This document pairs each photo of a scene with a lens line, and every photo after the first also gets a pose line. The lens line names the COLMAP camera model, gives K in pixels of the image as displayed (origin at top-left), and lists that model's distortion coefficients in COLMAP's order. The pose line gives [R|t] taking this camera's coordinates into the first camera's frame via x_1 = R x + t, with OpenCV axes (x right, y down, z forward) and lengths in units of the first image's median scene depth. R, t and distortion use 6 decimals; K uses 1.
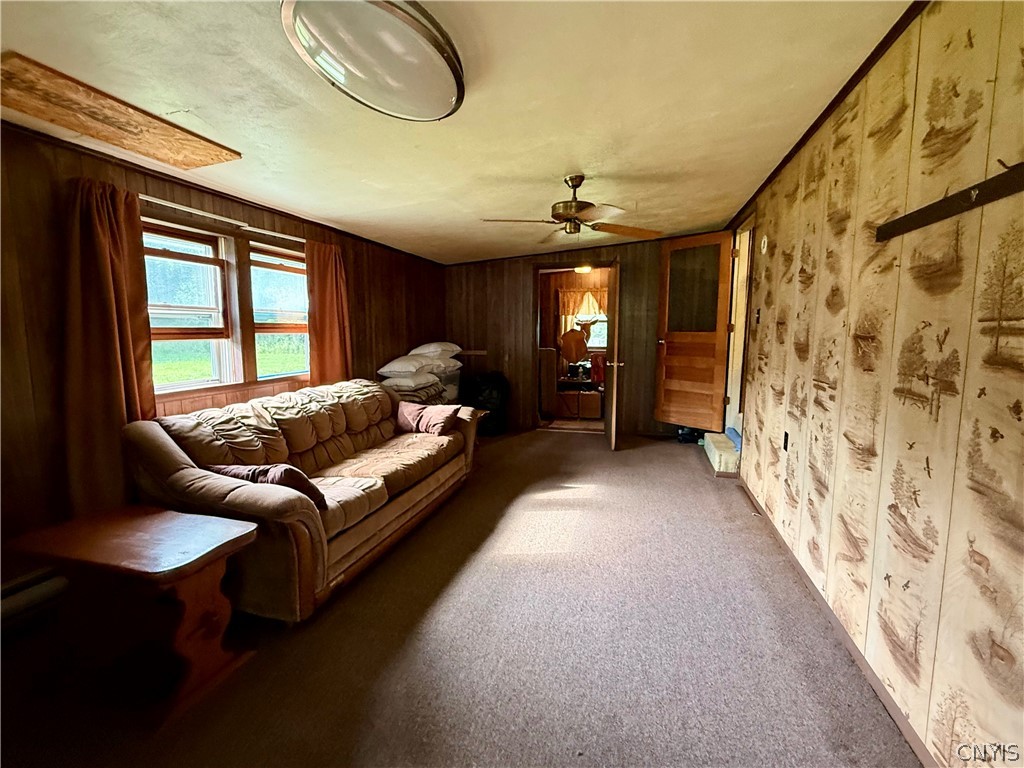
lens RADIAL K [[469.6, 0, 510.5], [0, 469.6, 384.2], [0, 0, 1]] dist [0.006084, 0.000112]
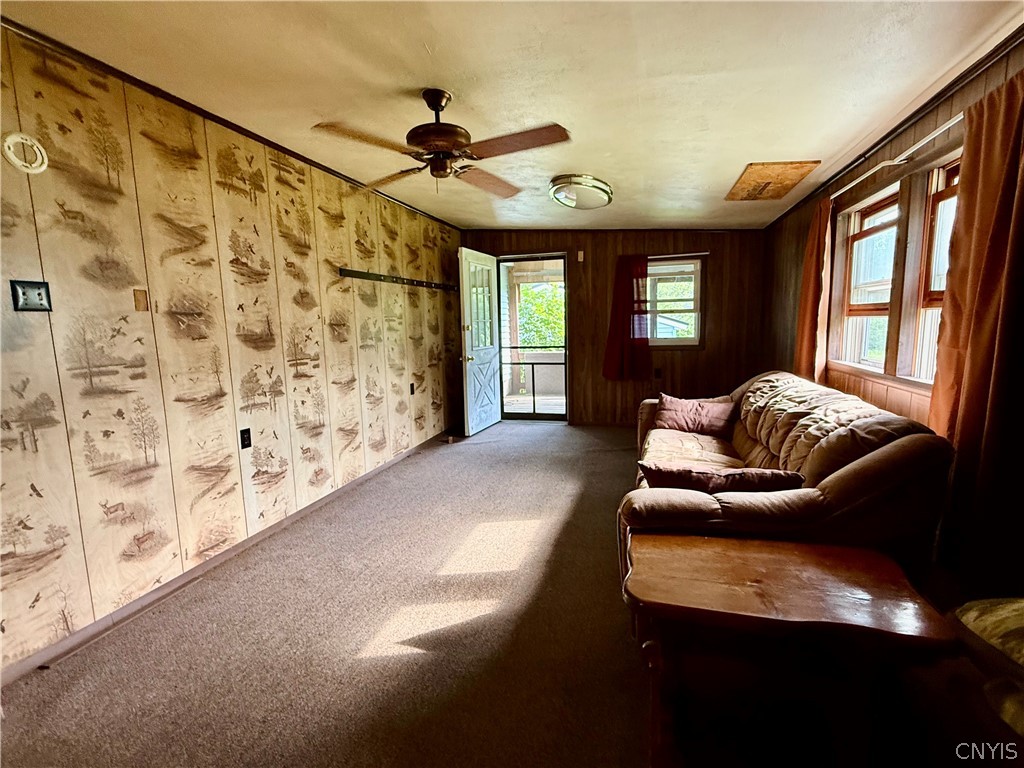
lens RADIAL K [[469.6, 0, 513.1], [0, 469.6, 384.7], [0, 0, 1]] dist [0.006084, 0.000112]
pose [[-0.999561, 0.020351, 0.021515, -0.184116], [0.025019, 0.969013, 0.245739, -0.526402], [-0.015847, 0.246169, -0.969097, 3.022989]]
